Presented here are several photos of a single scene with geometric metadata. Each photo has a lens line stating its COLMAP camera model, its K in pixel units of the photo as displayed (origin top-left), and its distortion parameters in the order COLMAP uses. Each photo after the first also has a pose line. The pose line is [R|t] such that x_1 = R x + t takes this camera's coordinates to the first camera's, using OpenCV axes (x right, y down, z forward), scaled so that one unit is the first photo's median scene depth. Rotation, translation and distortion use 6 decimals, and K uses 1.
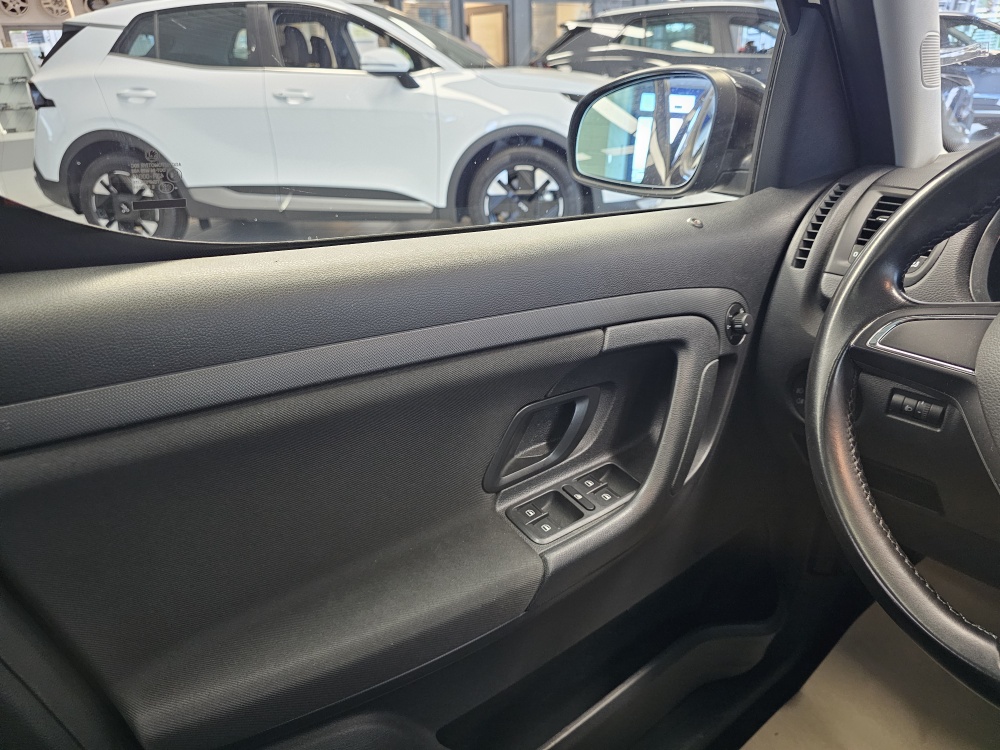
lens RADIAL K [[680.5, 0, 493.7], [0, 680.5, 359.3], [0, 0, 1]] dist [0.052508, -0.054189]
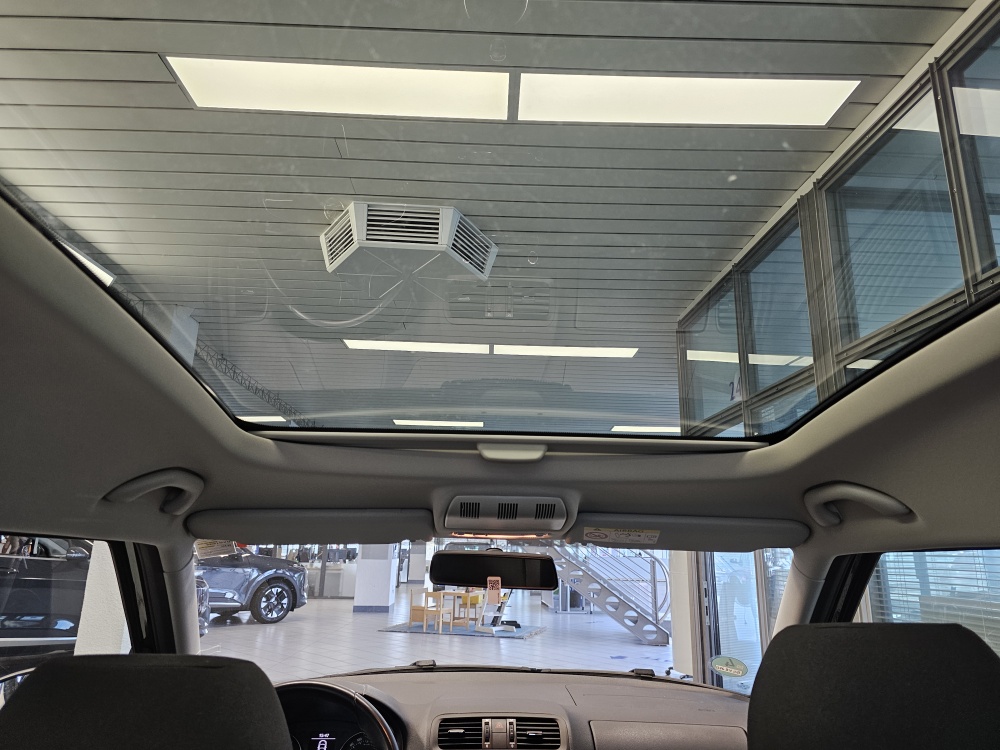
lens RADIAL K [[680.5, 0, 499.2], [0, 680.5, 369.6], [0, 0, 1]] dist [0.052508, -0.054189]
pose [[0.571028, 0.249195, 0.782195, -0.712084], [0.279576, 0.836827, -0.470700, 0.085632], [-0.771858, 0.487466, 0.408182, -1.030995]]
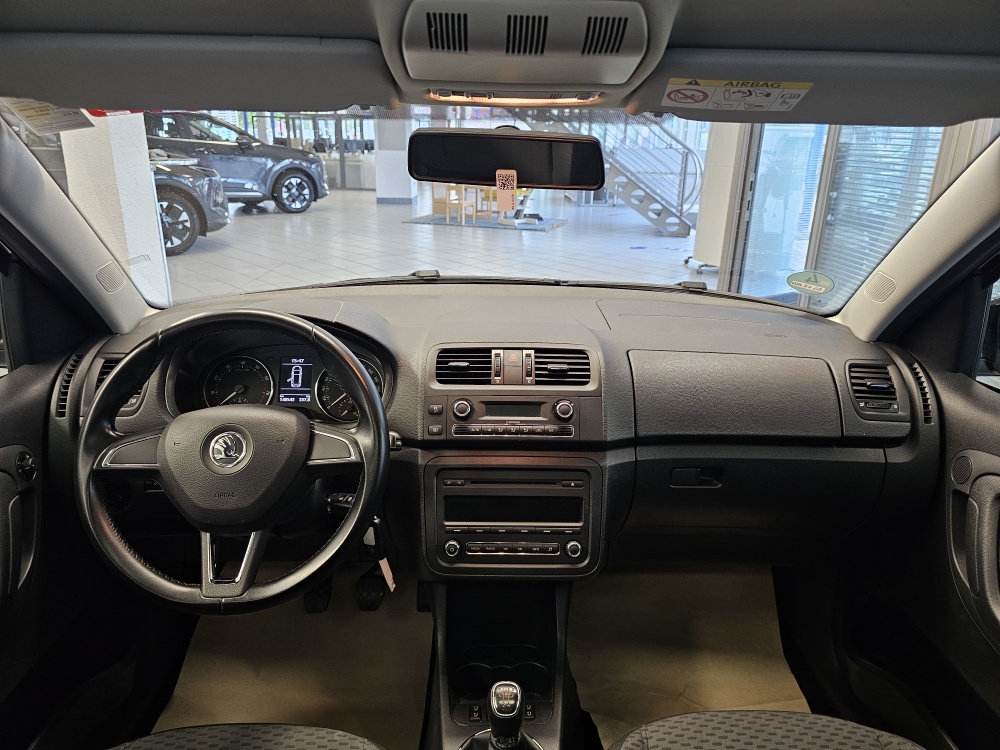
lens RADIAL K [[680.5, 0, 505.2], [0, 680.5, 365.2], [0, 0, 1]] dist [0.052508, -0.054189]
pose [[0.591461, -0.209094, 0.778751, -0.124564], [0.271240, 0.961104, 0.052049, -0.056465], [-0.759343, 0.180444, 0.625170, -0.670743]]
